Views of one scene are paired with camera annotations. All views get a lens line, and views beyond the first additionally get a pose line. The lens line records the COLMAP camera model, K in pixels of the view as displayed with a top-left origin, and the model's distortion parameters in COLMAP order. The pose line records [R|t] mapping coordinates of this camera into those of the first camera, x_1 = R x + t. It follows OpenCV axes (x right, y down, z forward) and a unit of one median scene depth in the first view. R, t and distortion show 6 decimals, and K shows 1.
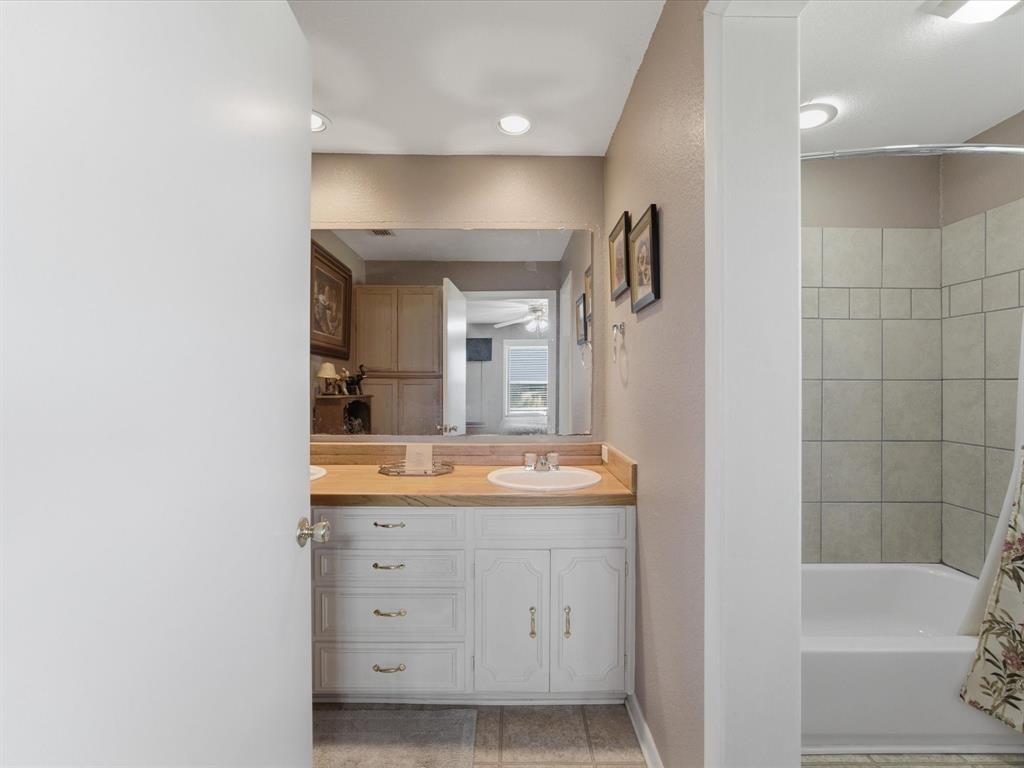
lens RADIAL K [[443.3, 0, 512.0], [0, 443.3, 384.0], [0, 0, 1]] dist [-0.016926, 0.005699]
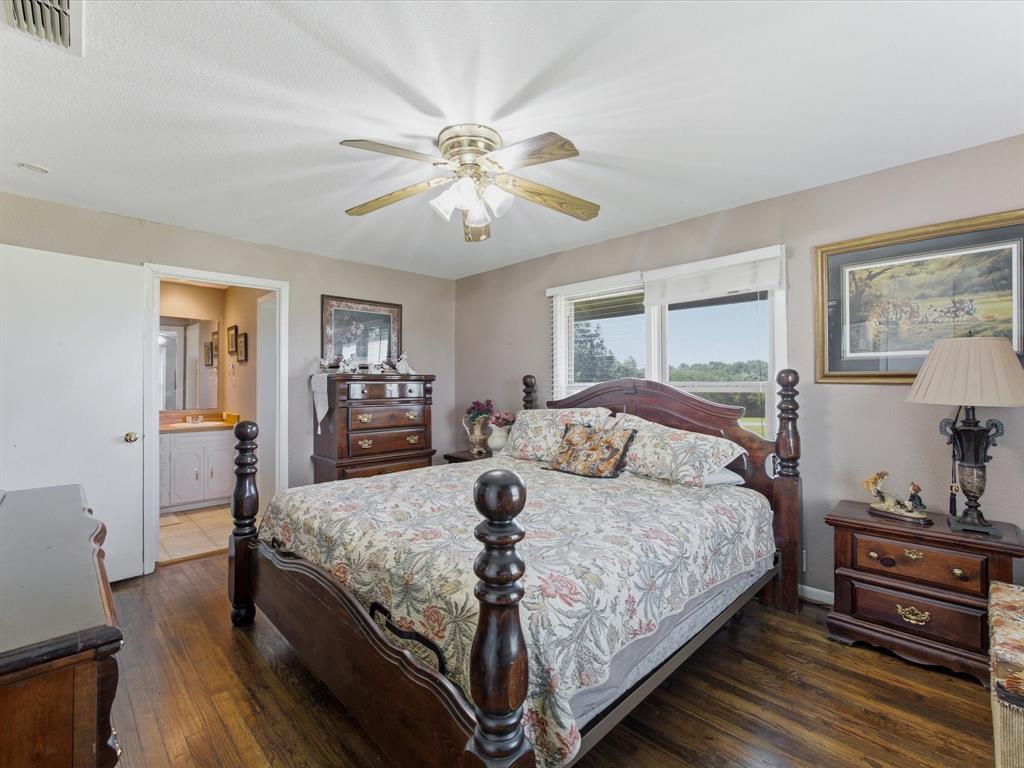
lens RADIAL K [[443.3, 0, 512.0], [0, 443.3, 384.0], [0, 0, 1]] dist [-0.016926, 0.005699]
pose [[0.677918, -0.000125, 0.735138, -0.533189], [0.002528, 0.999994, -0.002161, -0.006786], [-0.735133, 0.003324, 0.677914, -1.920226]]
